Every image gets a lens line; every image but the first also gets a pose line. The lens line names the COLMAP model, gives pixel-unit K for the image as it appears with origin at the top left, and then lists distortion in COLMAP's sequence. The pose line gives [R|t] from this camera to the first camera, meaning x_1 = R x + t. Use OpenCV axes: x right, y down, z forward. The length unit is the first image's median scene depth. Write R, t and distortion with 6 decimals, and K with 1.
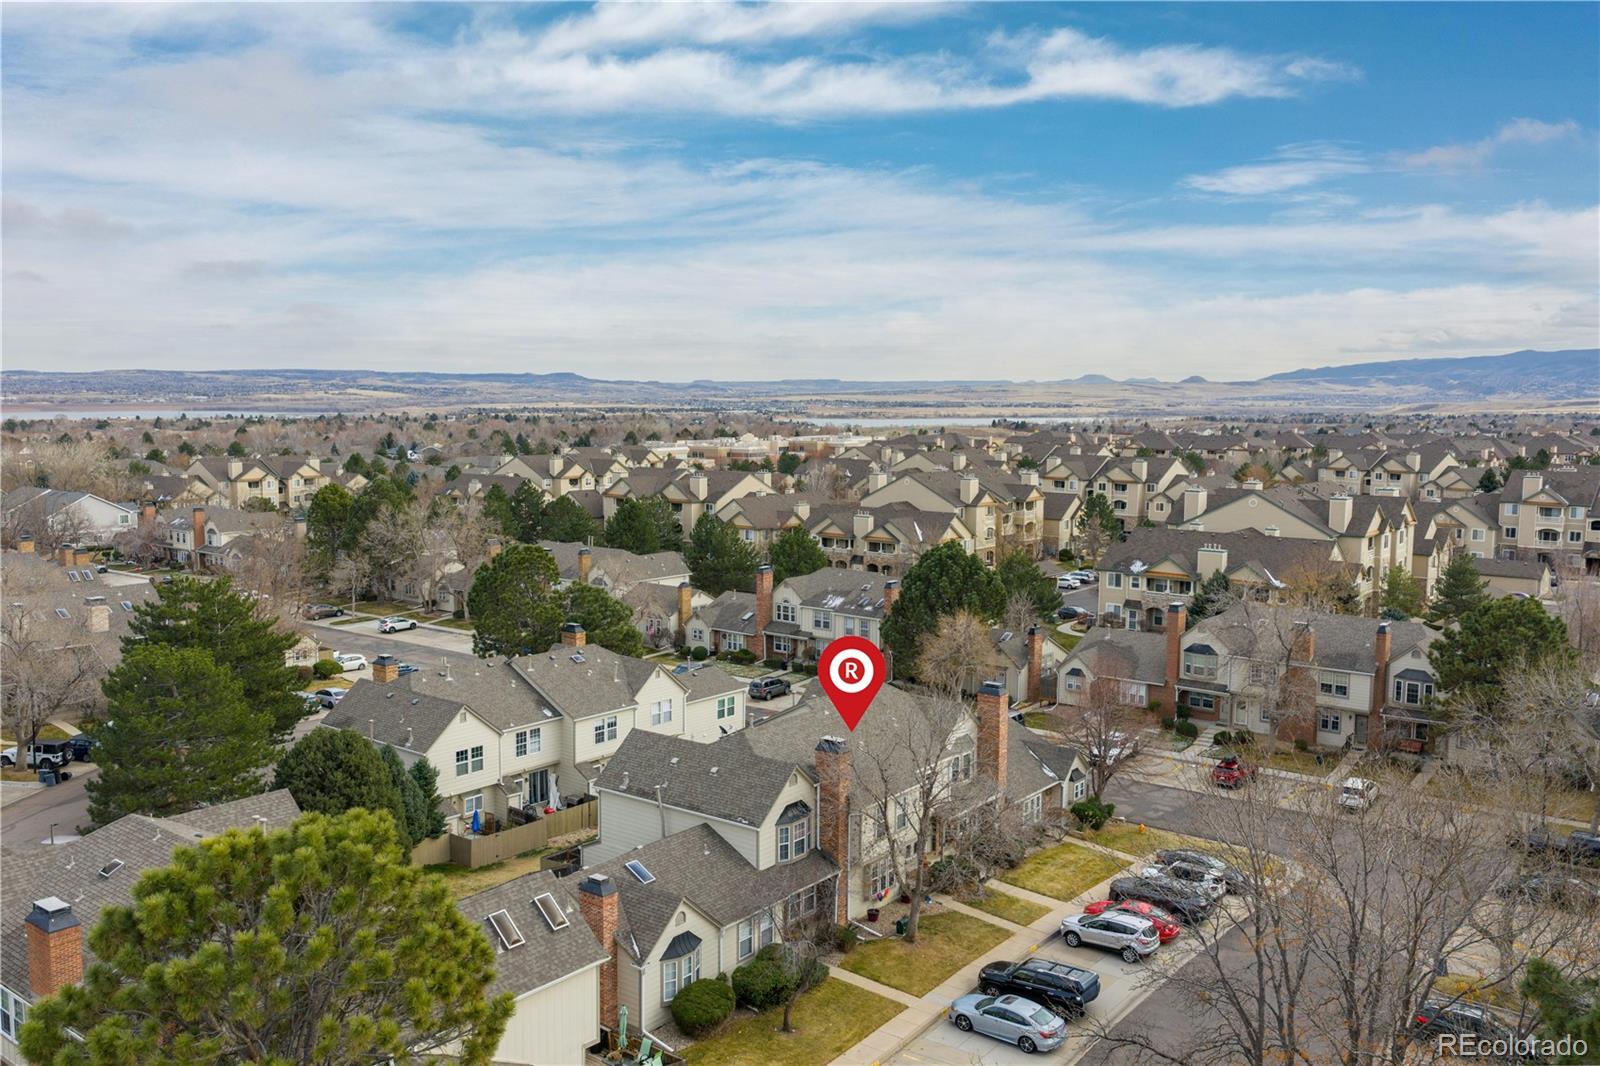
lens RADIAL K [[1283.1, 0, 800.0], [0, 1283.1, 533.0], [0, 0, 1]] dist [-0.003057, 0.003041]
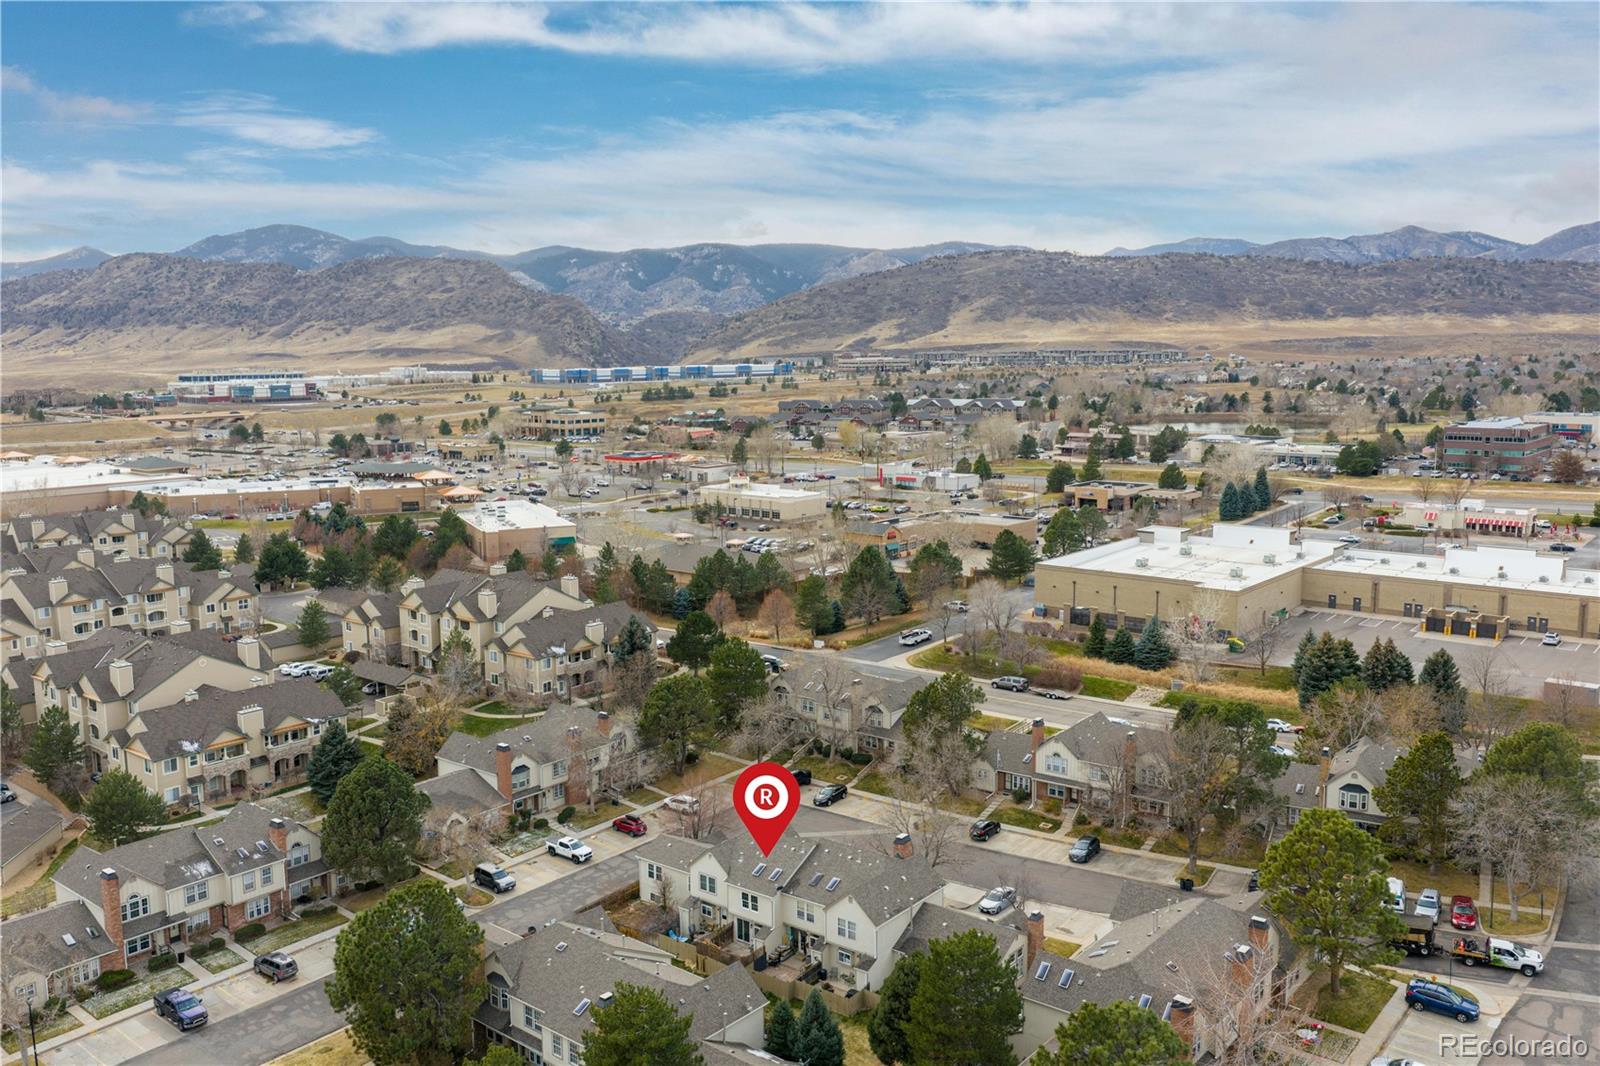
lens RADIAL K [[1283.1, 0, 800.0], [0, 1283.1, 533.0], [0, 0, 1]] dist [-0.003057, 0.003041]
pose [[0.010553, -0.141164, 0.989930, -0.769109], [0.114784, 0.983612, 0.139039, -0.239501], [-0.993334, 0.112161, 0.026583, 0.444520]]
